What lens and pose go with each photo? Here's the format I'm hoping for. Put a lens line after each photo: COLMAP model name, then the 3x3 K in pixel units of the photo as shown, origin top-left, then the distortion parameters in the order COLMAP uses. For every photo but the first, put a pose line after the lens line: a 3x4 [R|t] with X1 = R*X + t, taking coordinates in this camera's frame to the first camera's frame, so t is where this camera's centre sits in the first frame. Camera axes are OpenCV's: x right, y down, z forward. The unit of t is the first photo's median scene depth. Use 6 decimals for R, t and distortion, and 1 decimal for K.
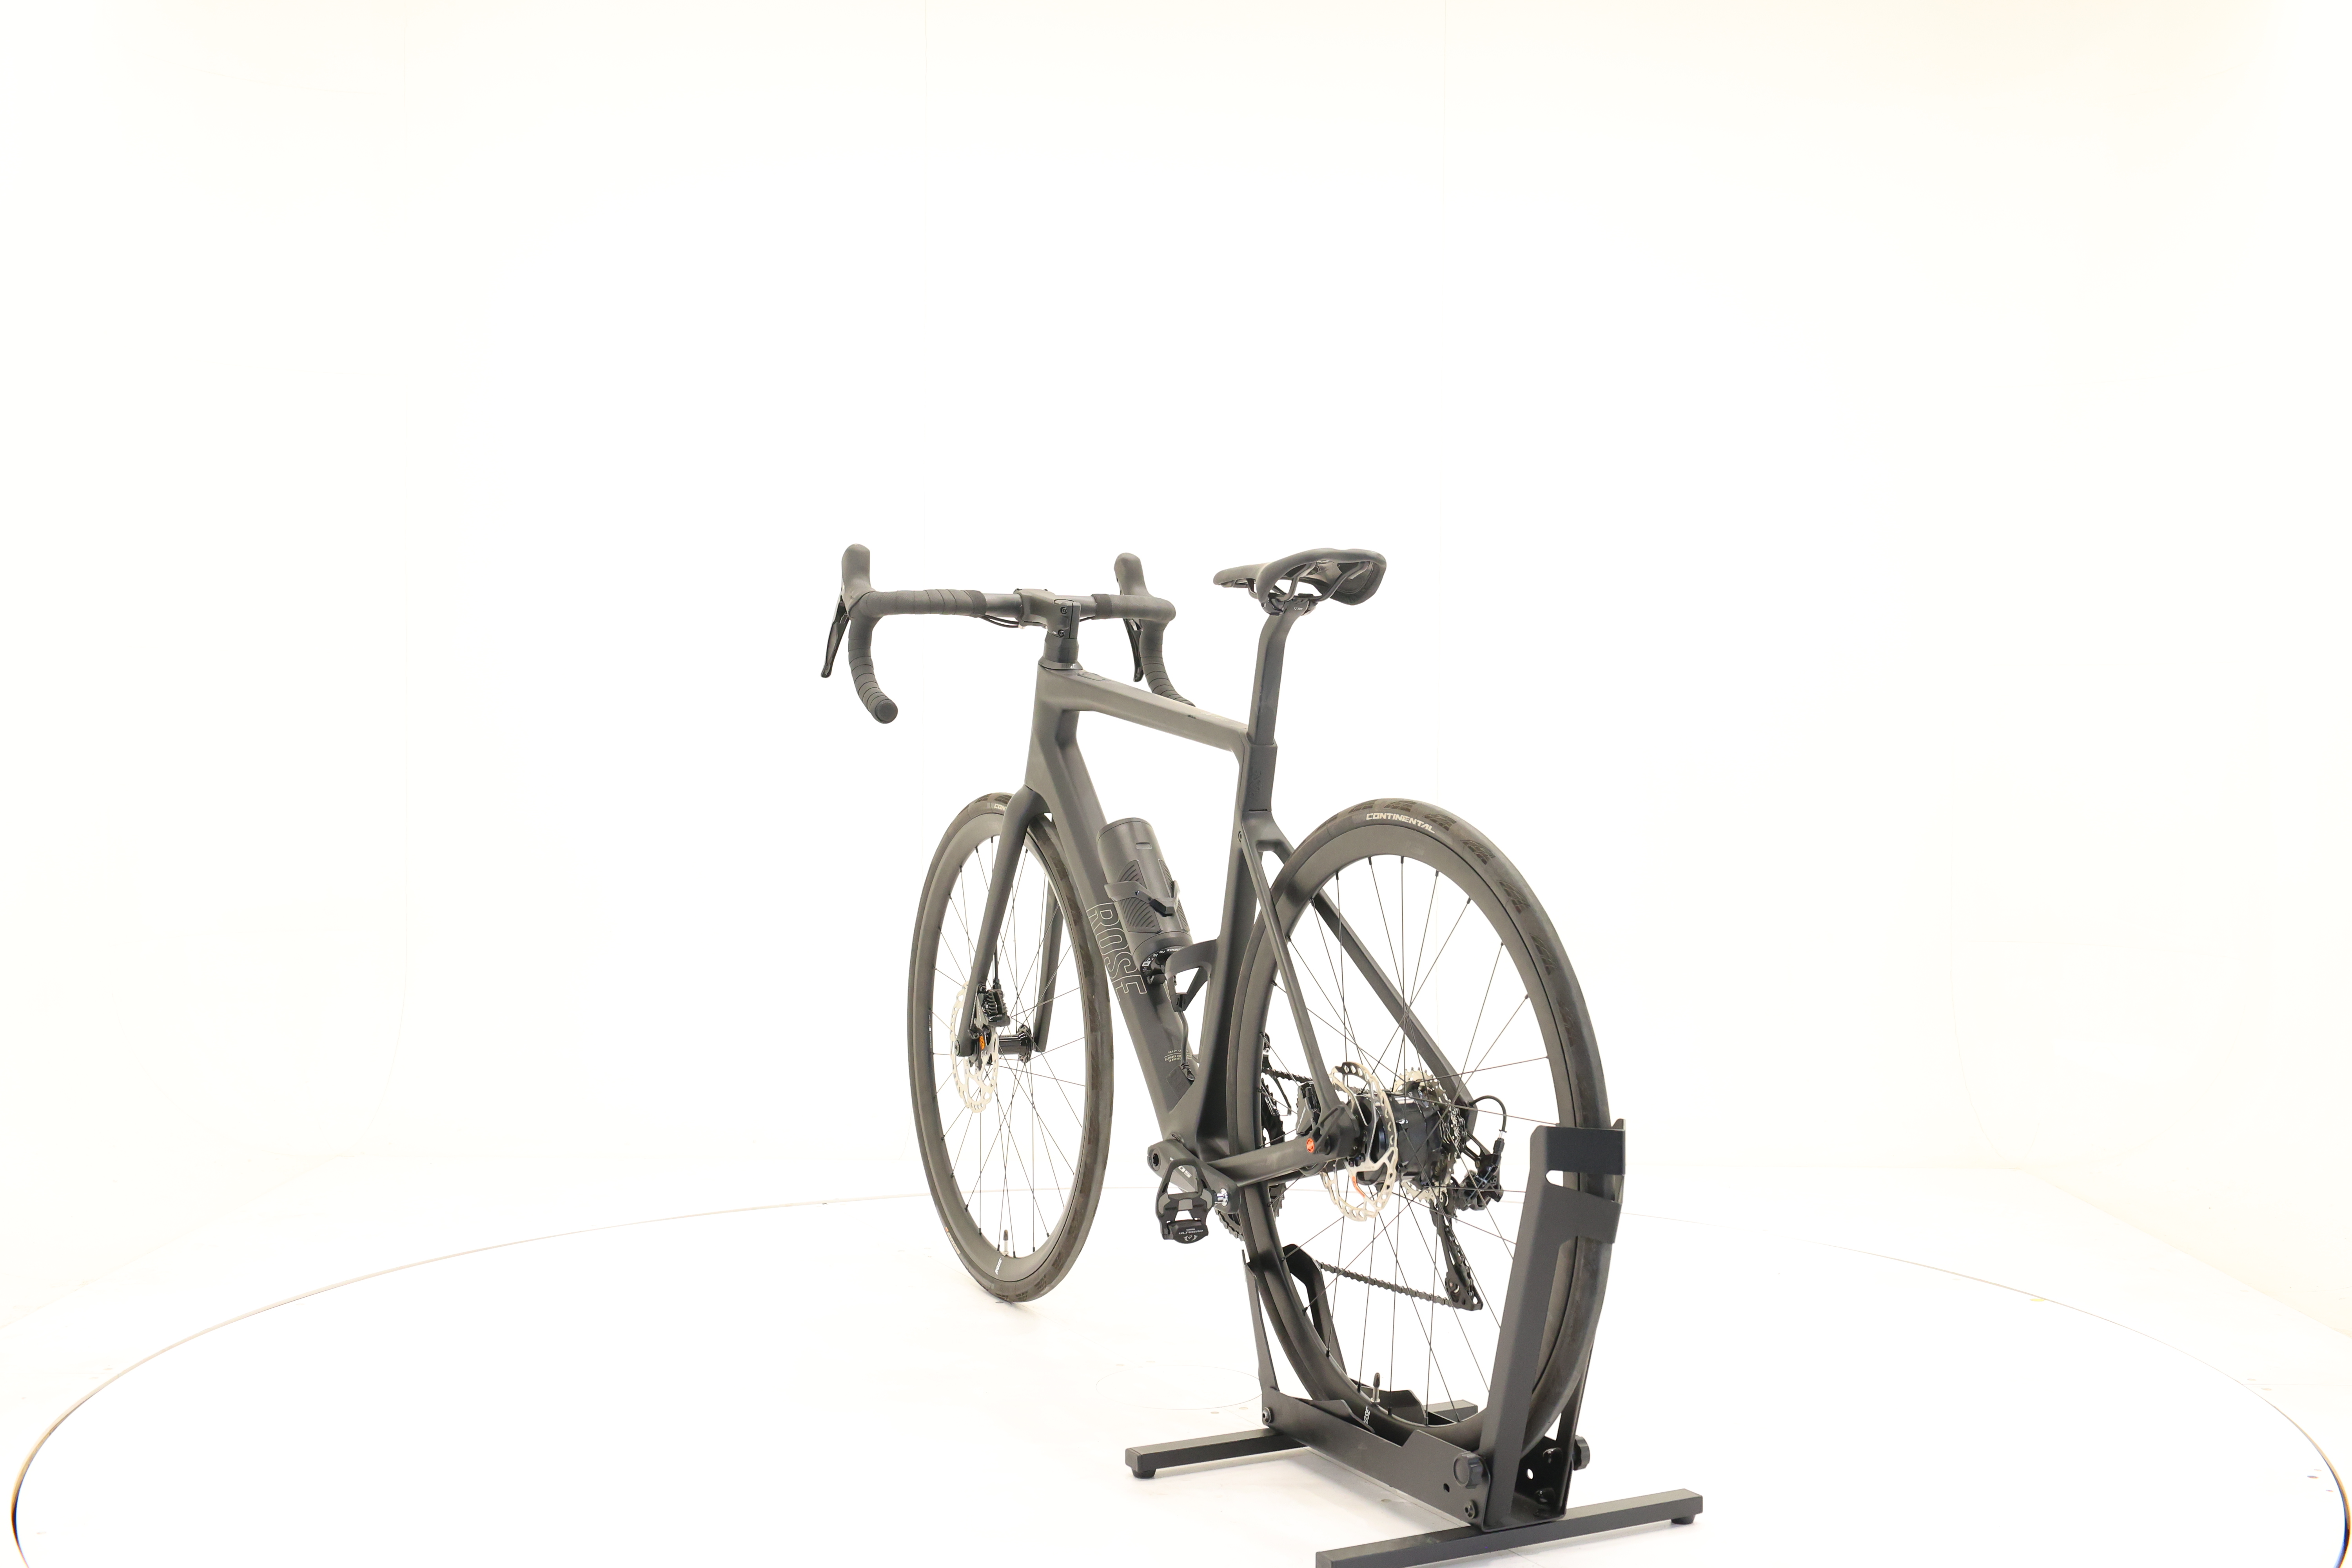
lens RADIAL K [[2527.2, 0, 1174.4], [0, 2527.2, 729.1], [0, 0, 1]] dist [-0.012603, -0.007092]
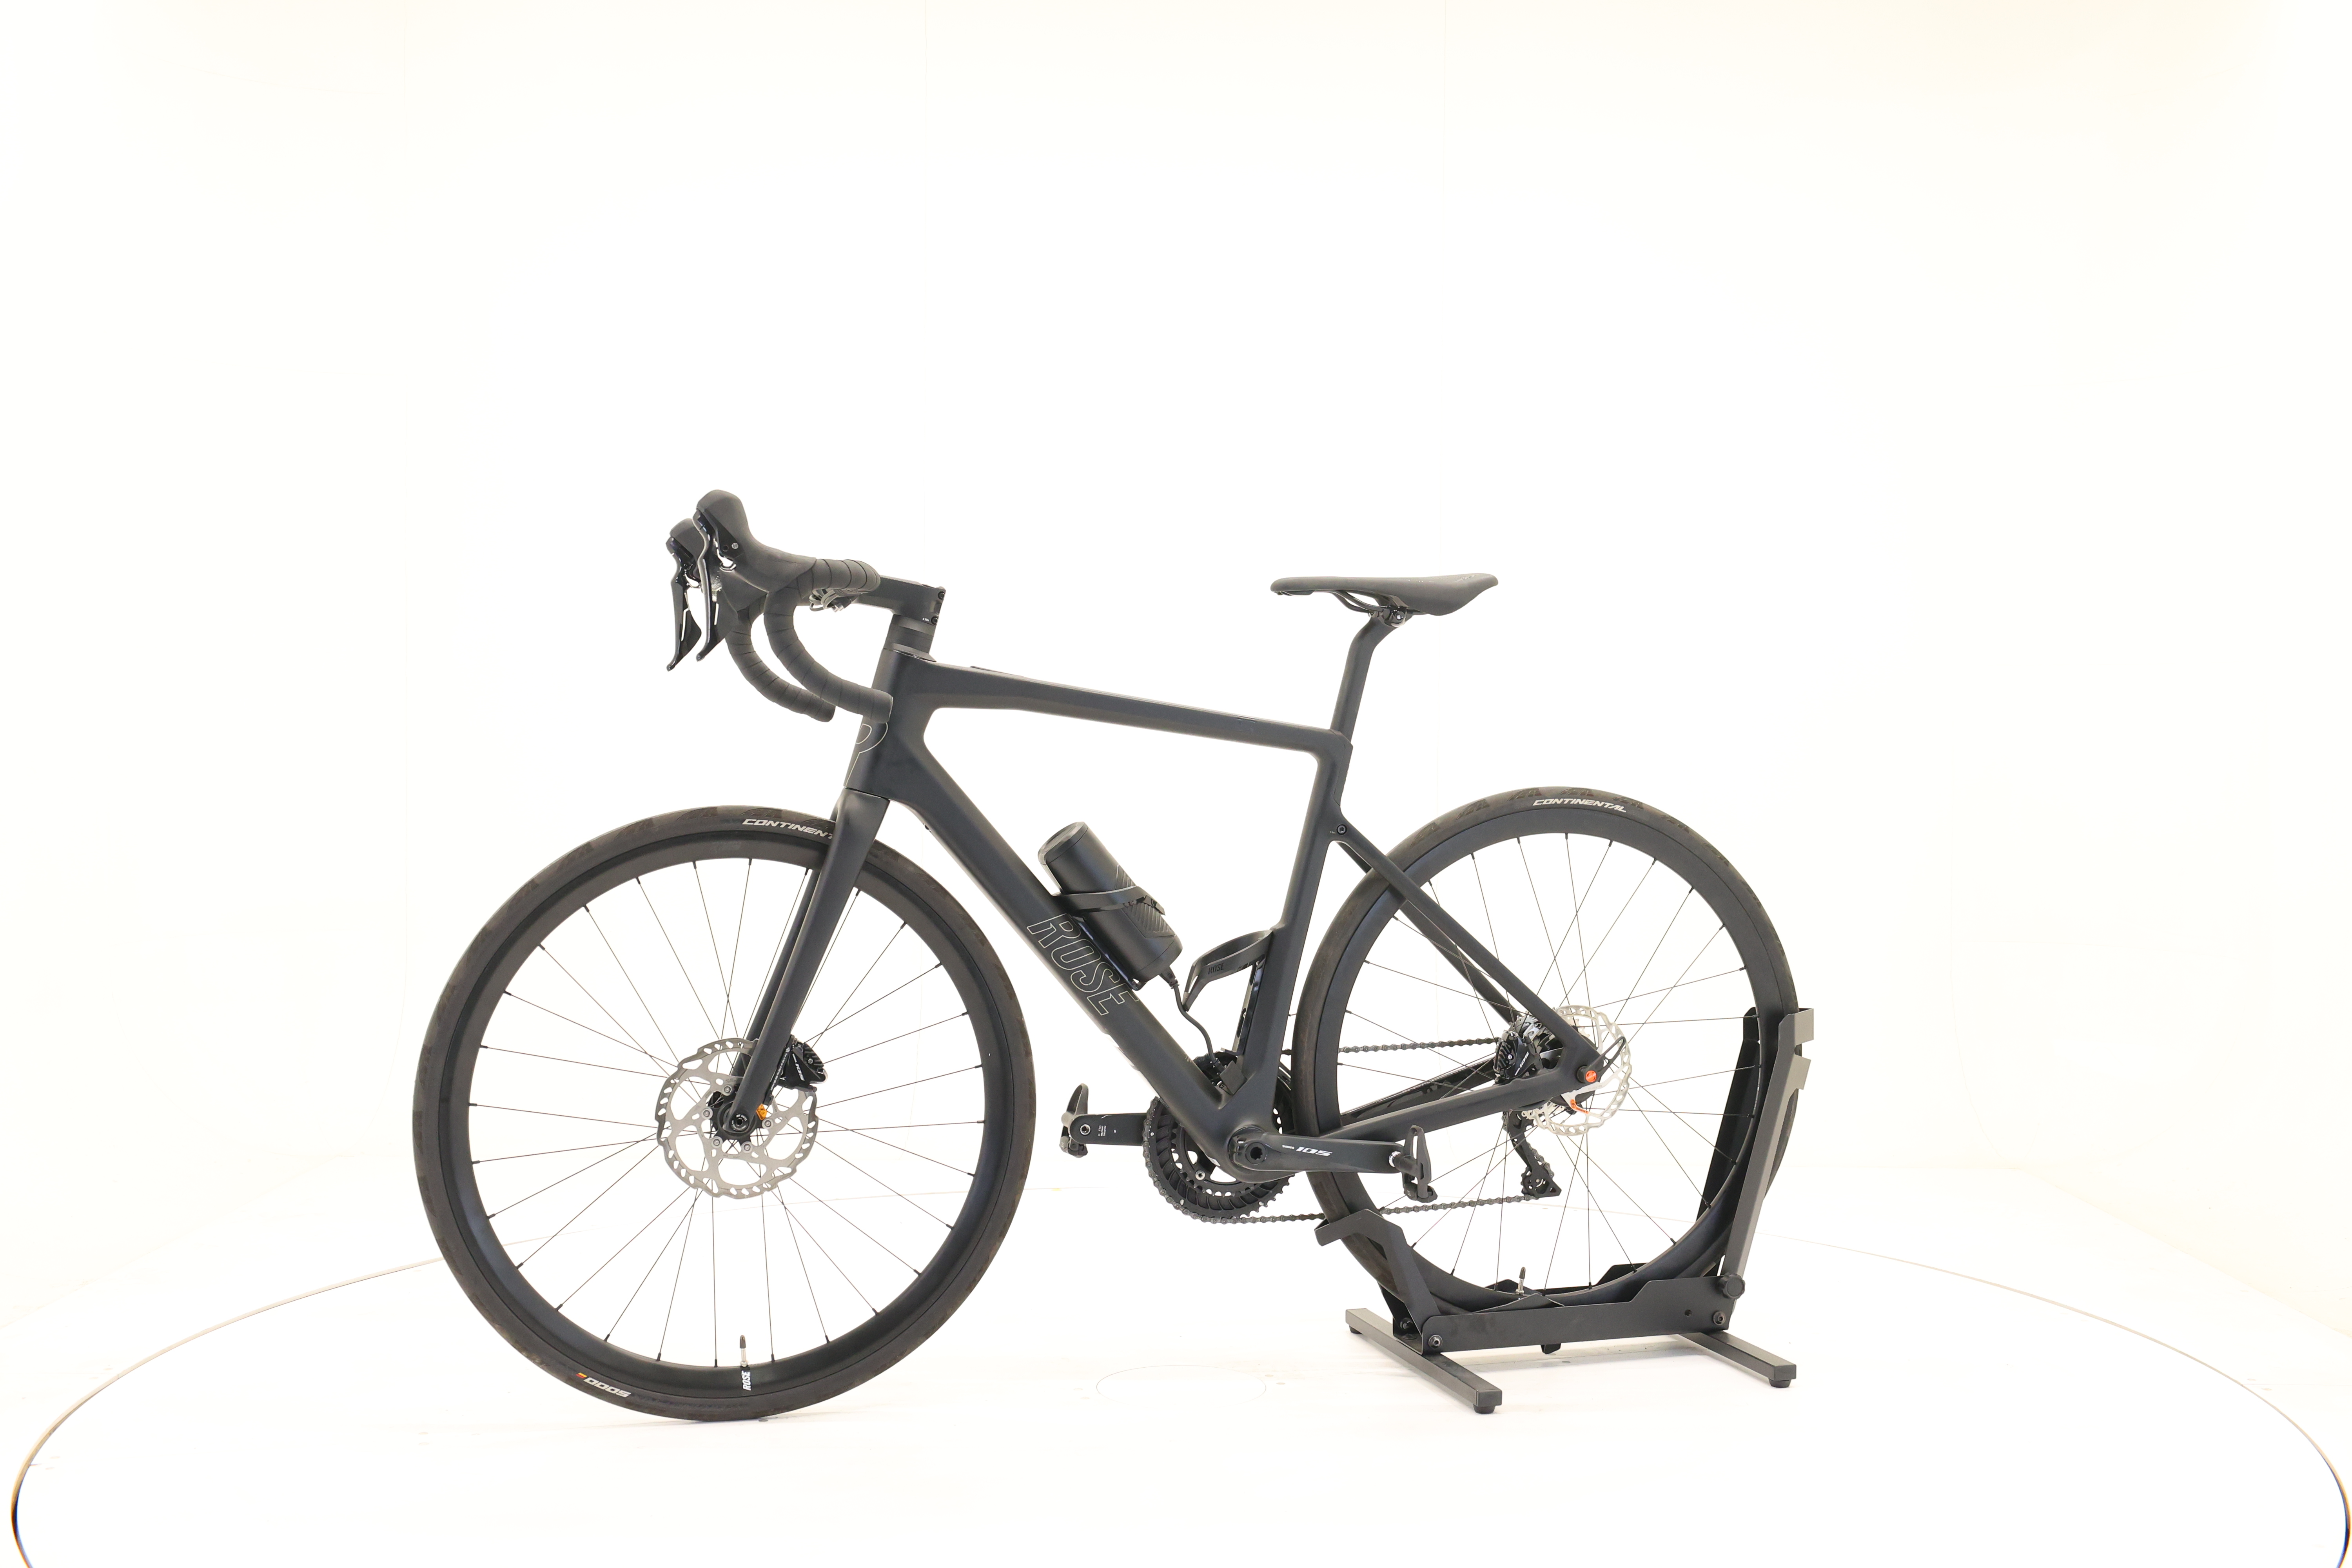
lens RADIAL K [[2527.2, 0, 1174.4], [0, 2527.2, 729.1], [0, 0, 1]] dist [-0.012603, -0.007092]
pose [[0.187946, -0.002947, 0.982175, -1.110460], [-0.003006, 0.999989, 0.003575, -0.004014], [-0.982175, -0.003624, 0.187935, 0.925305]]
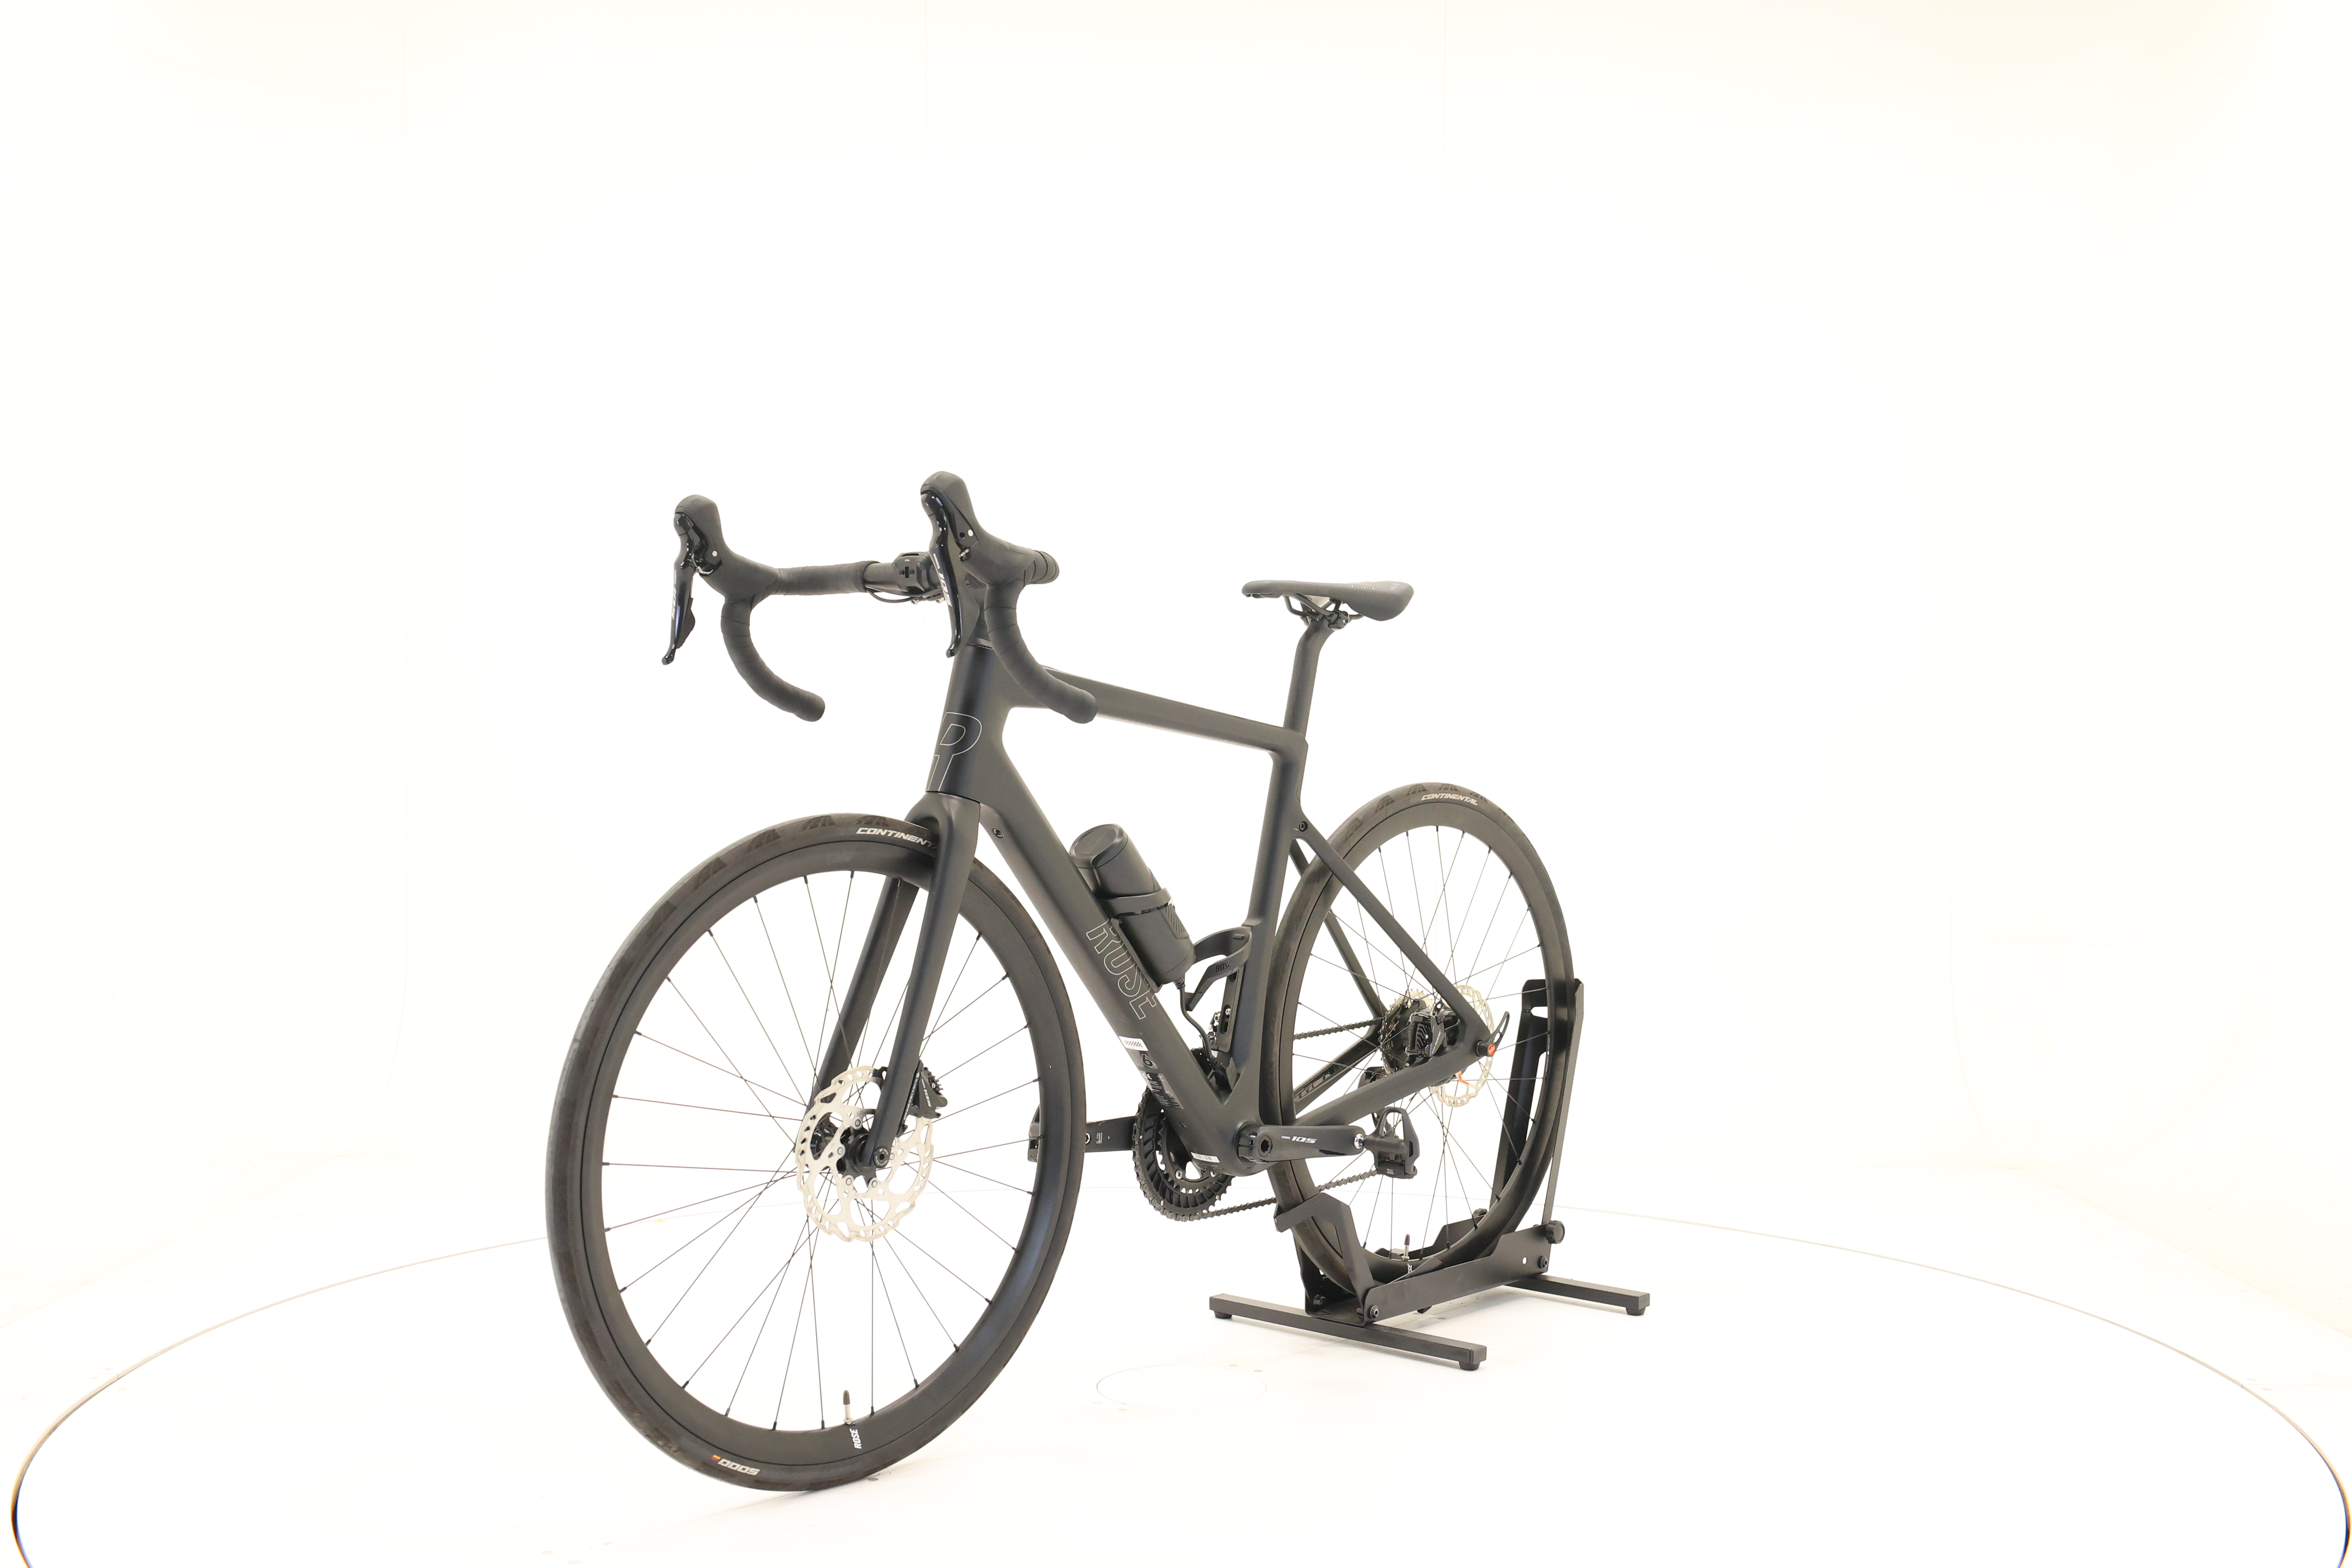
lens RADIAL K [[2527.2, 0, 1174.4], [0, 2527.2, 729.1], [0, 0, 1]] dist [-0.012603, -0.007092]
pose [[-0.344896, -0.005298, 0.938626, -1.059358], [-0.004644, 0.999981, 0.003938, -0.004489], [-0.938629, -0.003001, -0.344914, 1.529408]]
